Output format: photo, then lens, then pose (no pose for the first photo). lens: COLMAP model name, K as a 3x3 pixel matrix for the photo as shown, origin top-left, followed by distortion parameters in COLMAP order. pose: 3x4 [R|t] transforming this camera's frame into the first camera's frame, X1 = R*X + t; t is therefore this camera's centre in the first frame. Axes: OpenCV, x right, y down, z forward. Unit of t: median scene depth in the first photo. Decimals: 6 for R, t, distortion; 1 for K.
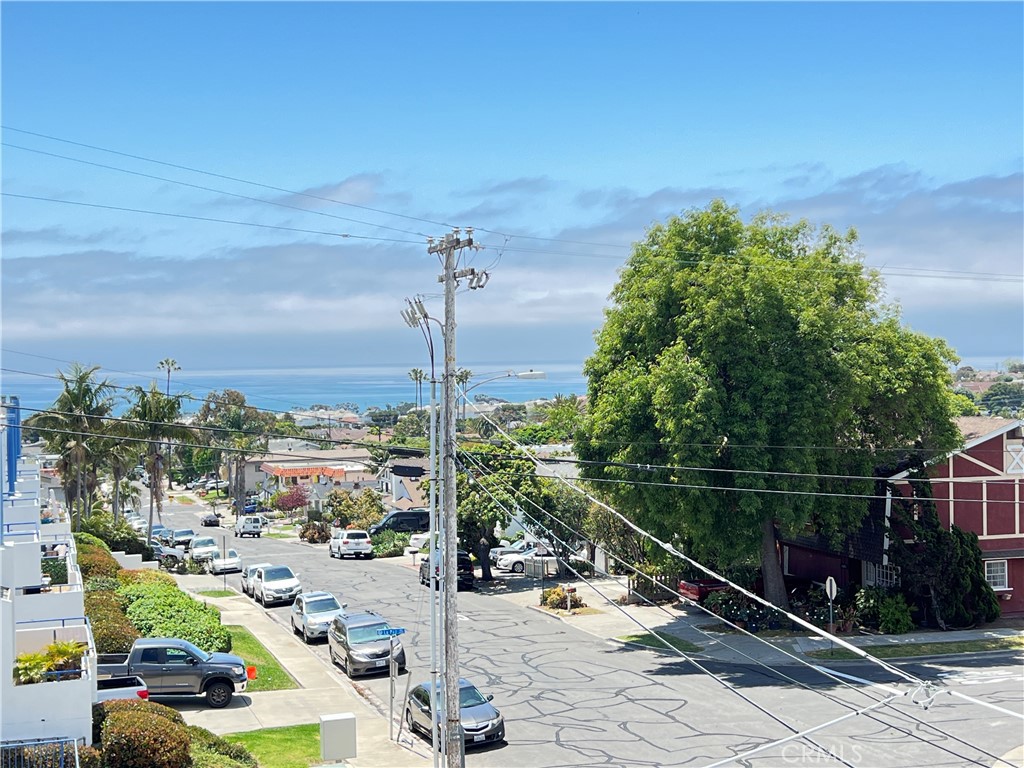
lens RADIAL K [[1494.0, 0, 524.5], [0, 1494.0, 365.1], [0, 0, 1]] dist [0.142251, 0.000000]
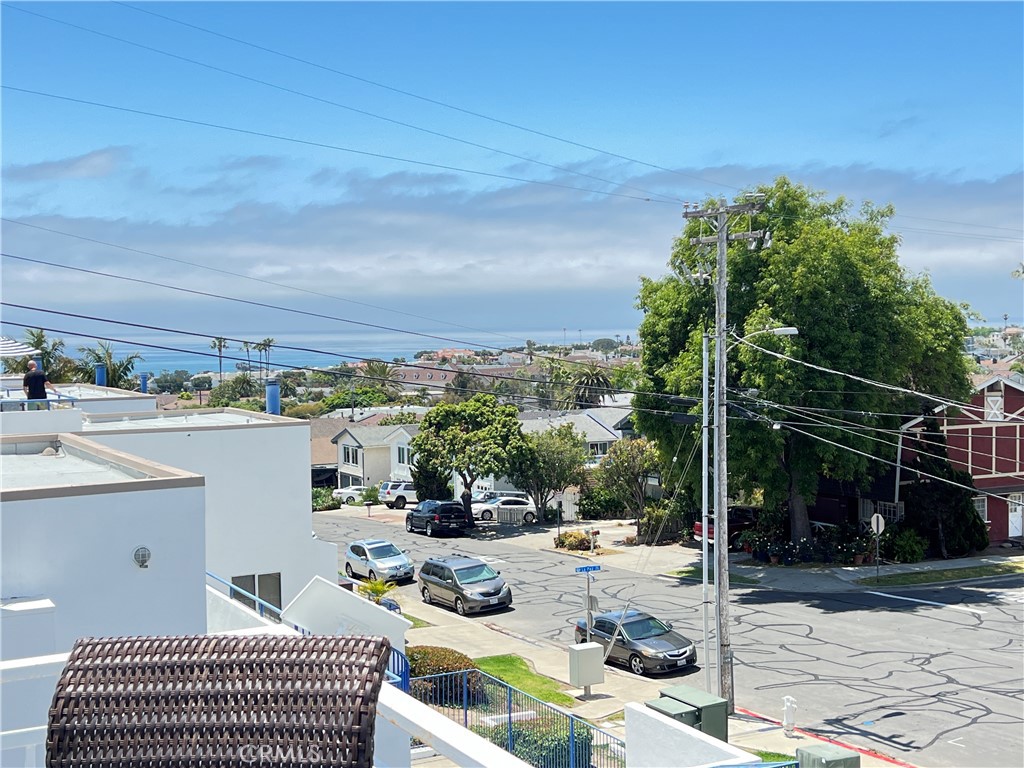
lens RADIAL K [[1372.9, 0, 501.2], [0, 1372.9, 400.5], [0, 0, 1]] dist [0.131960, 0.000000]
pose [[0.984816, -0.006474, 0.173480, -0.238260], [-0.001745, 0.998885, 0.047181, 0.006380], [-0.173592, -0.046768, 0.983707, 0.027656]]
